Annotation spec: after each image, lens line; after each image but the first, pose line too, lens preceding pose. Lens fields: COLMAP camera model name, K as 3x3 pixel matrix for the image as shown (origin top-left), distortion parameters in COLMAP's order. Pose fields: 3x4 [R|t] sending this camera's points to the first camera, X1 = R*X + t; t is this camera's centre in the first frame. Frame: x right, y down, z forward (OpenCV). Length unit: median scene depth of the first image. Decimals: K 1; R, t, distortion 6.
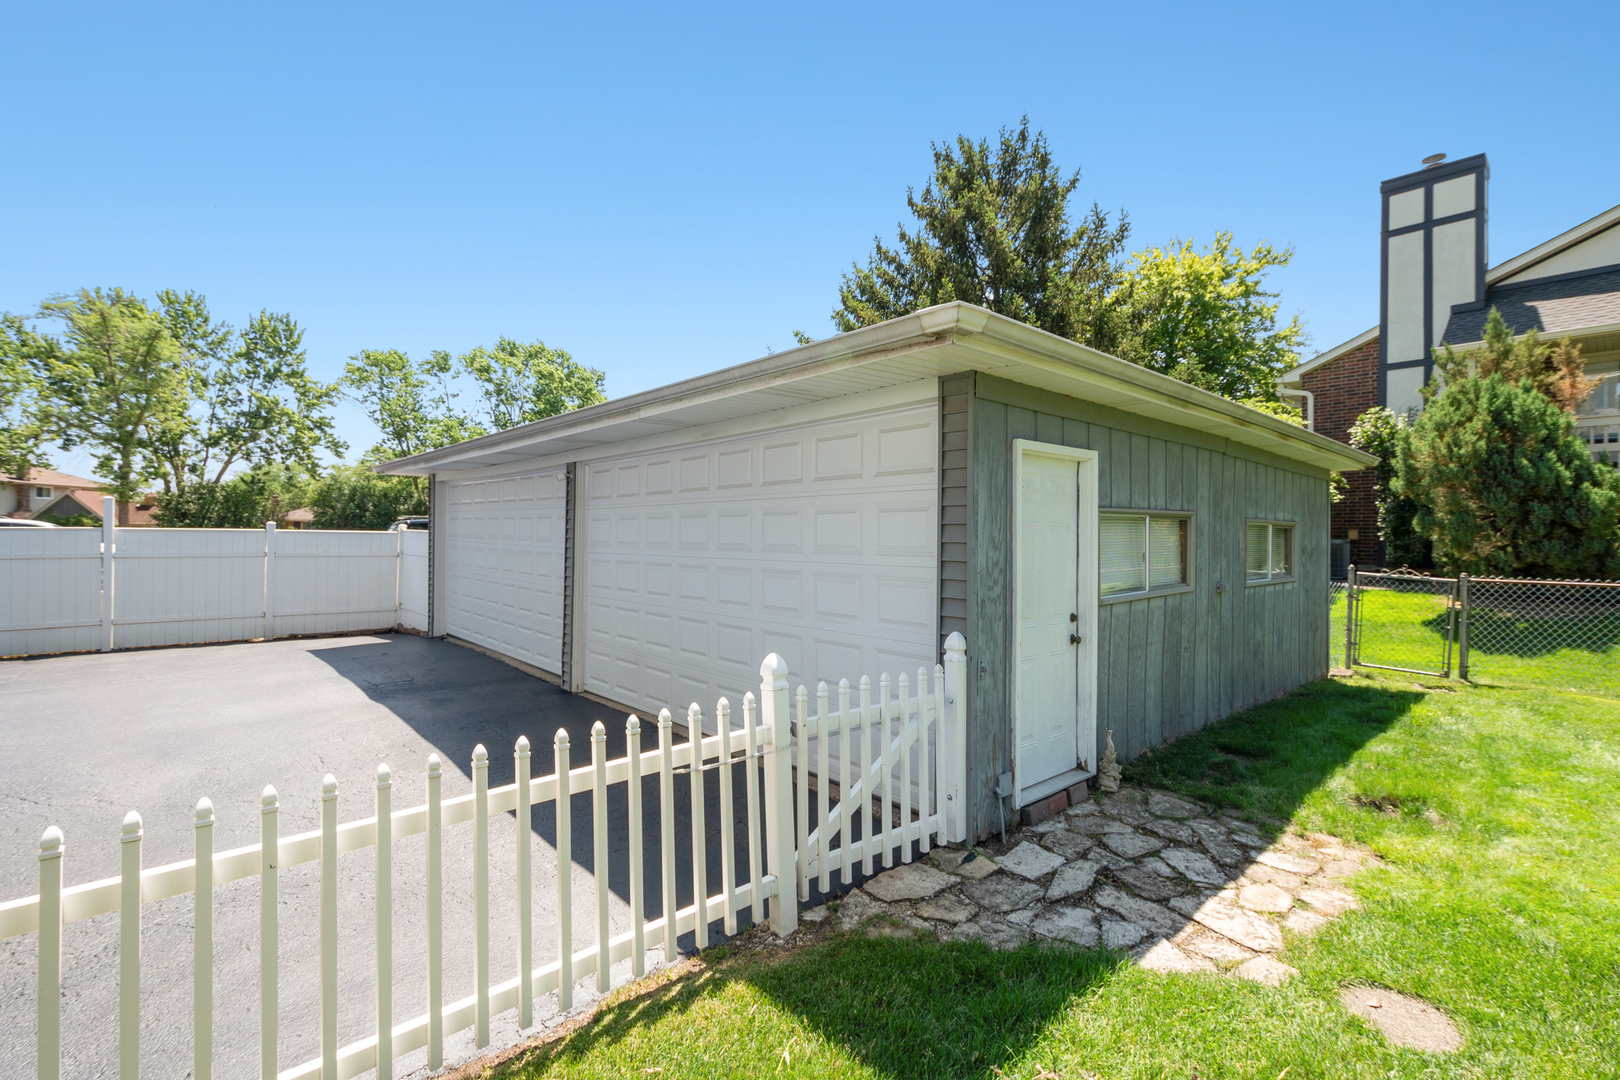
lens RADIAL K [[704.1, 0, 810.0], [0, 704.1, 540.0], [0, 0, 1]] dist [0.003615, 0.000005]
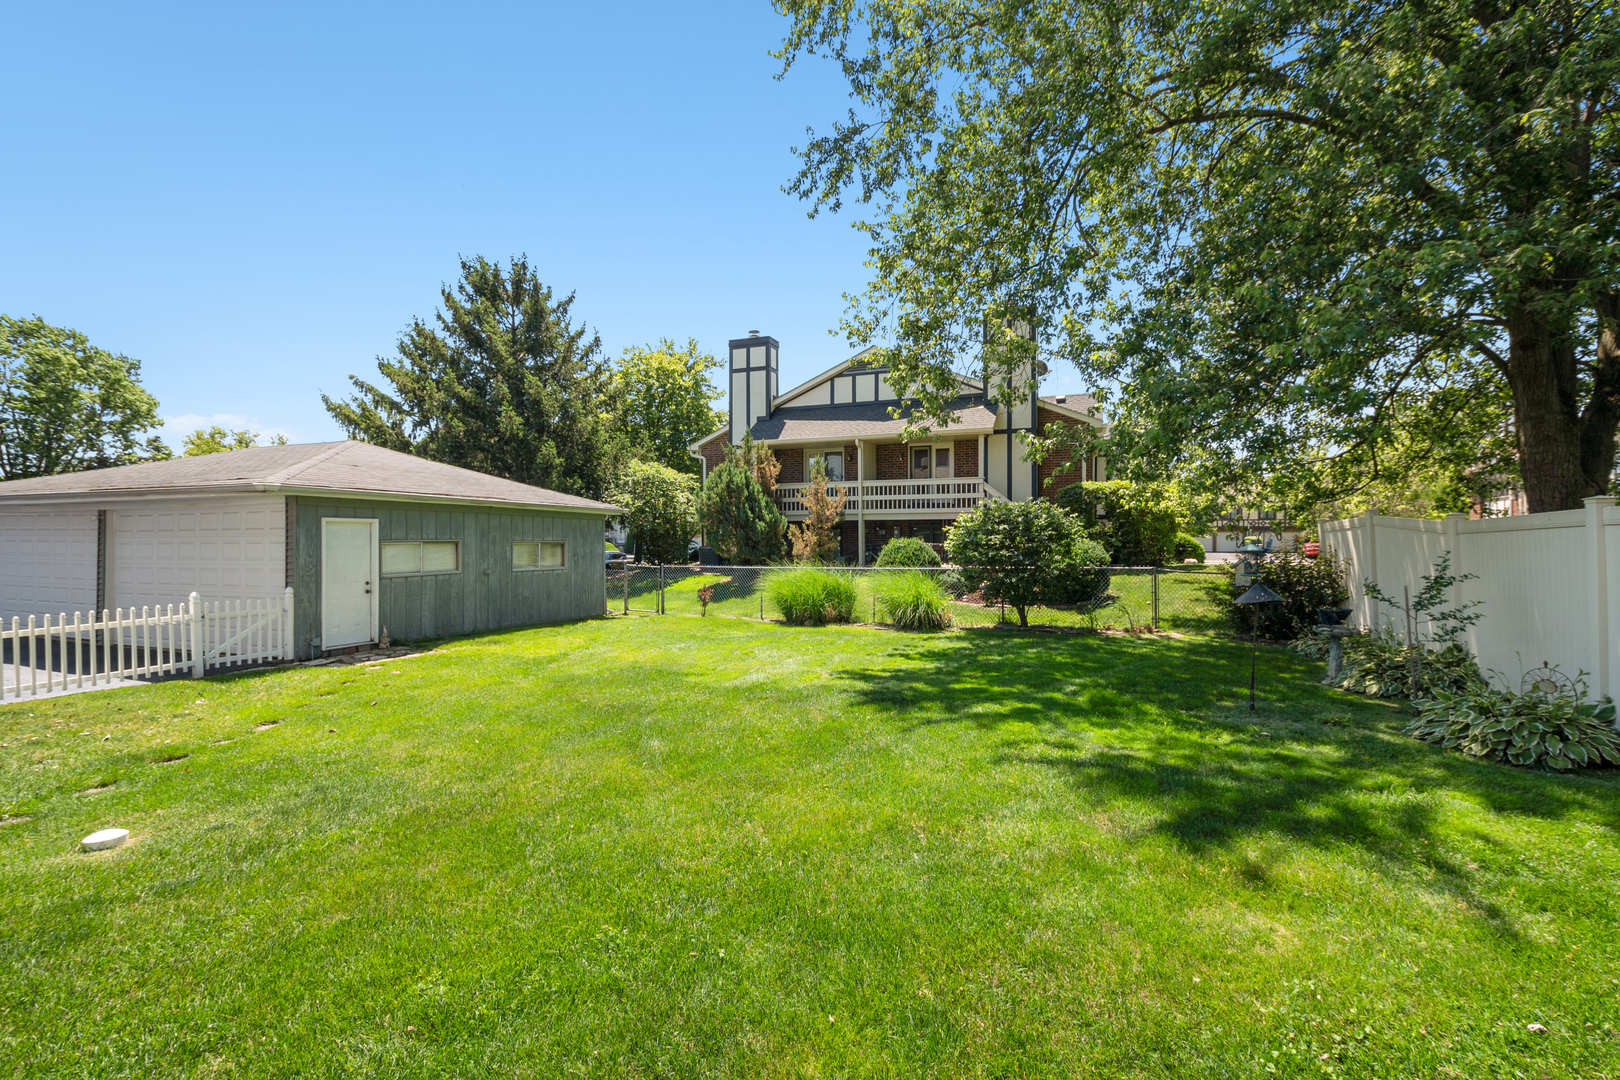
lens RADIAL K [[704.1, 0, 810.0], [0, 704.1, 540.0], [0, 0, 1]] dist [0.003615, 0.000005]
pose [[0.891066, -0.006858, 0.453822, 0.202158], [0.010754, 0.999924, -0.006004, -0.004843], [-0.453747, 0.010231, 0.891072, -0.639131]]
